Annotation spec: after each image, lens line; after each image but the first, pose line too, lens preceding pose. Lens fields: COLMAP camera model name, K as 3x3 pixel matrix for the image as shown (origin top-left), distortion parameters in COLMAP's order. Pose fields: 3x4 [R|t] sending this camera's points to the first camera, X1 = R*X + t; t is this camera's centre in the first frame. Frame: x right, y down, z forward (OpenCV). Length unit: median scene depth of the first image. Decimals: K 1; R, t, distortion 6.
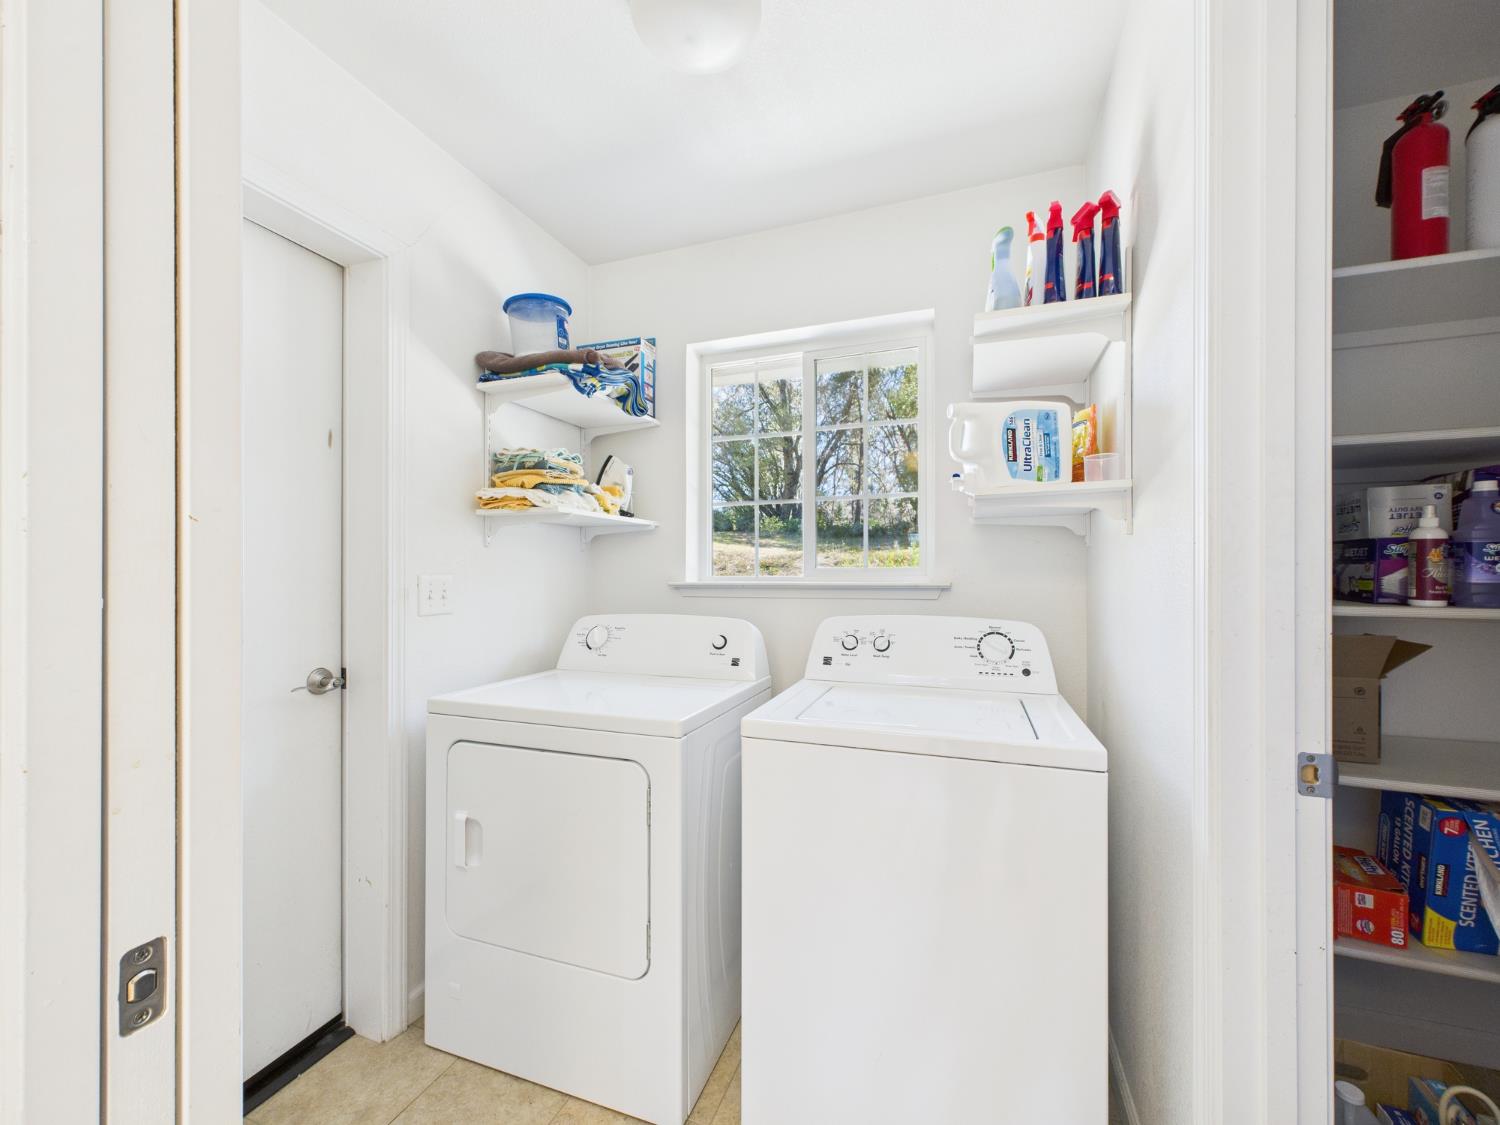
lens RADIAL K [[601.5, 0, 748.7], [0, 601.5, 568.6], [0, 0, 1]] dist [0.001416, -0.000485]
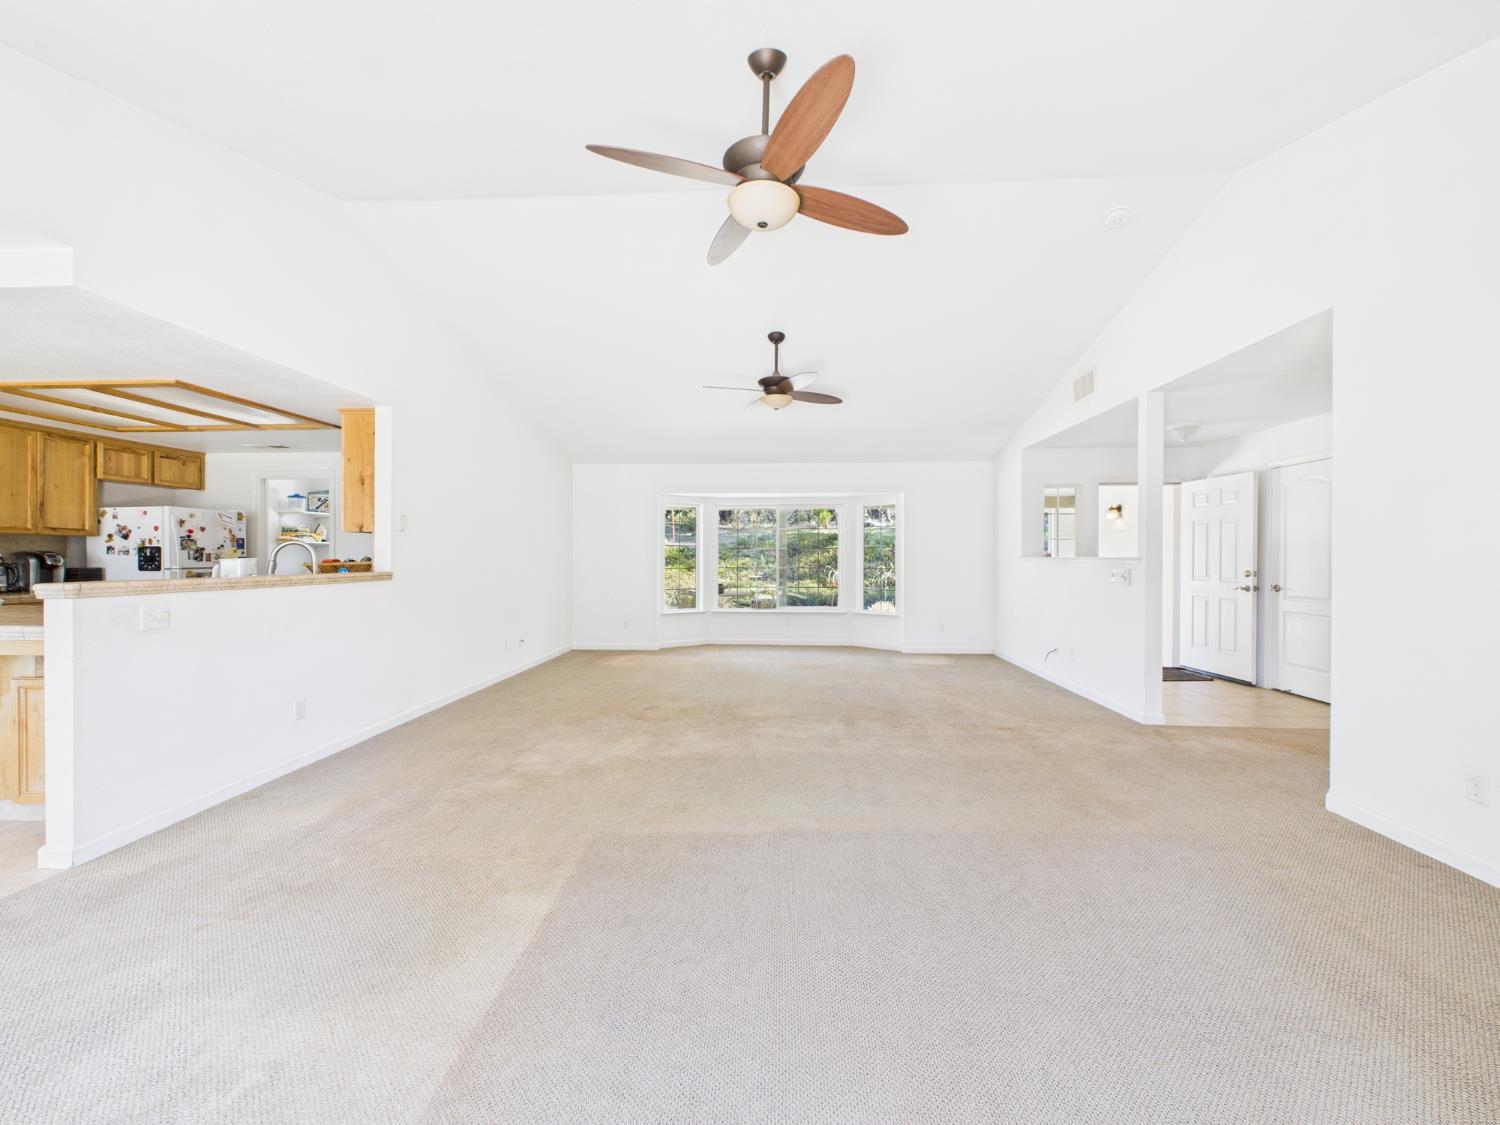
lens RADIAL K [[601.5, 0, 747.0], [0, 601.5, 557.6], [0, 0, 1]] dist [0.001416, -0.000485]
pose [[0.955772, 0.002219, 0.294101, 1.378516], [-0.004825, 0.999955, 0.008137, -0.035906], [-0.294070, -0.009196, 0.955740, -3.809246]]
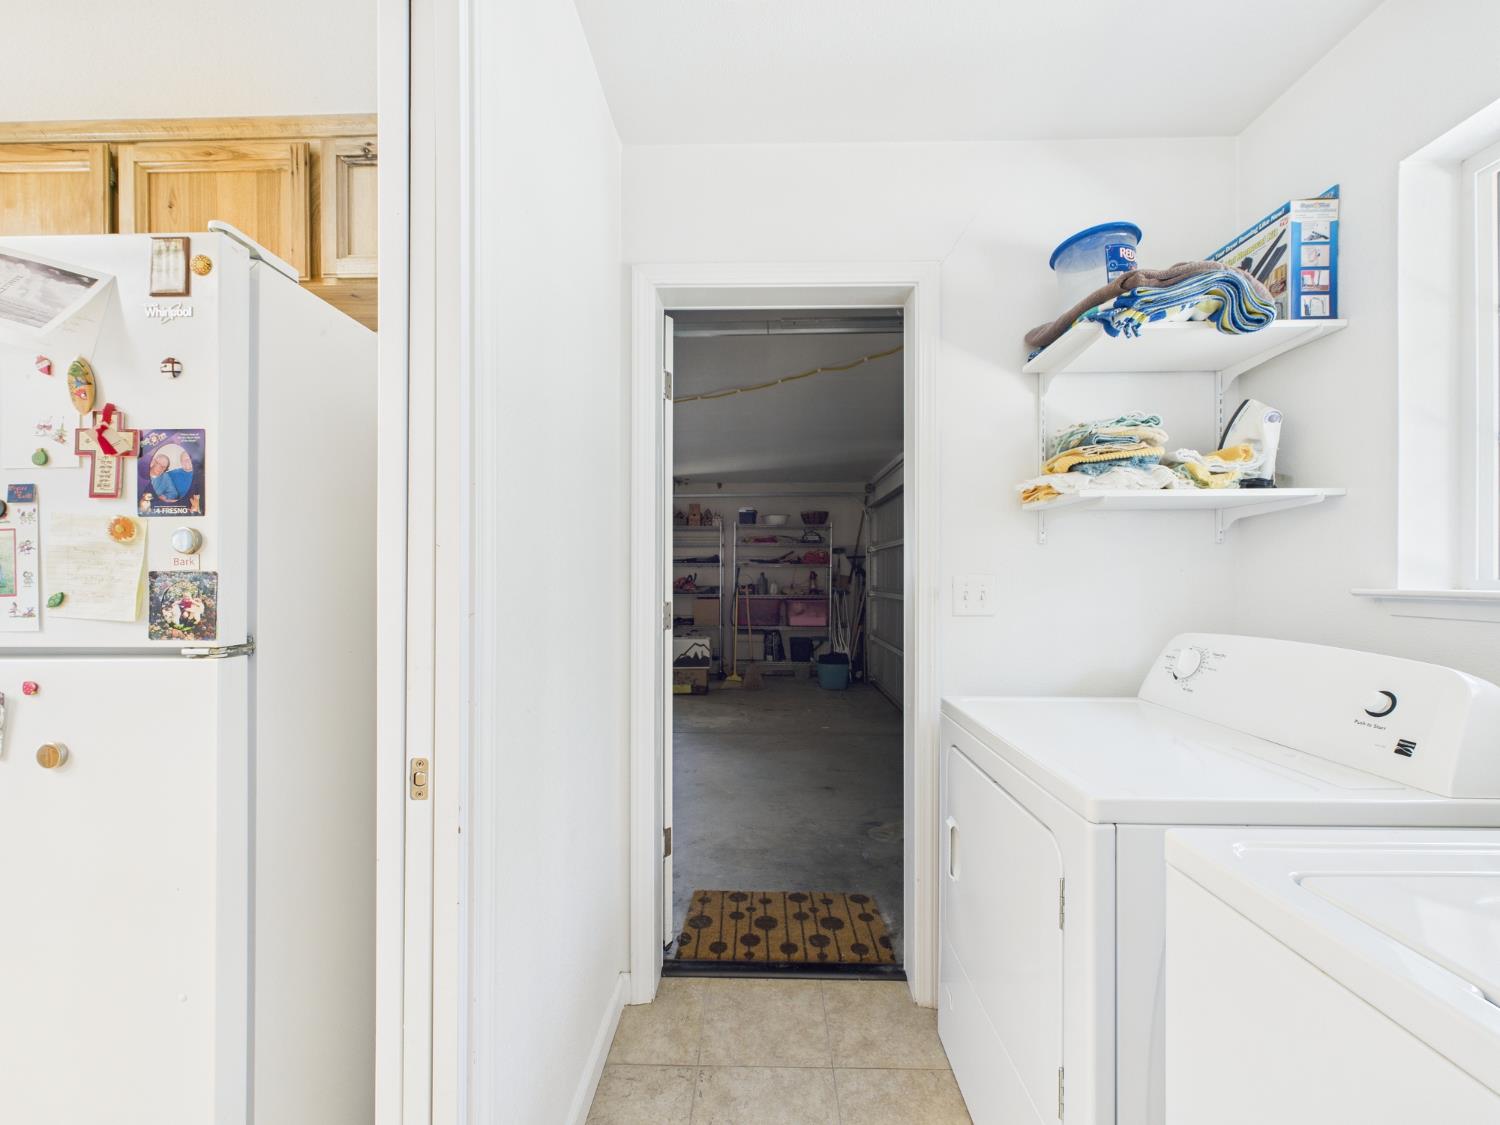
lens RADIAL K [[601.5, 0, 750.4], [0, 601.5, 570.6], [0, 0, 1]] dist [0.001416, -0.000485]
pose [[0.329334, -0.004608, -0.944202, 0.269978], [0.007205, 0.999971, -0.002367, 0.001907], [0.944186, -0.006024, 0.329357, 0.298262]]
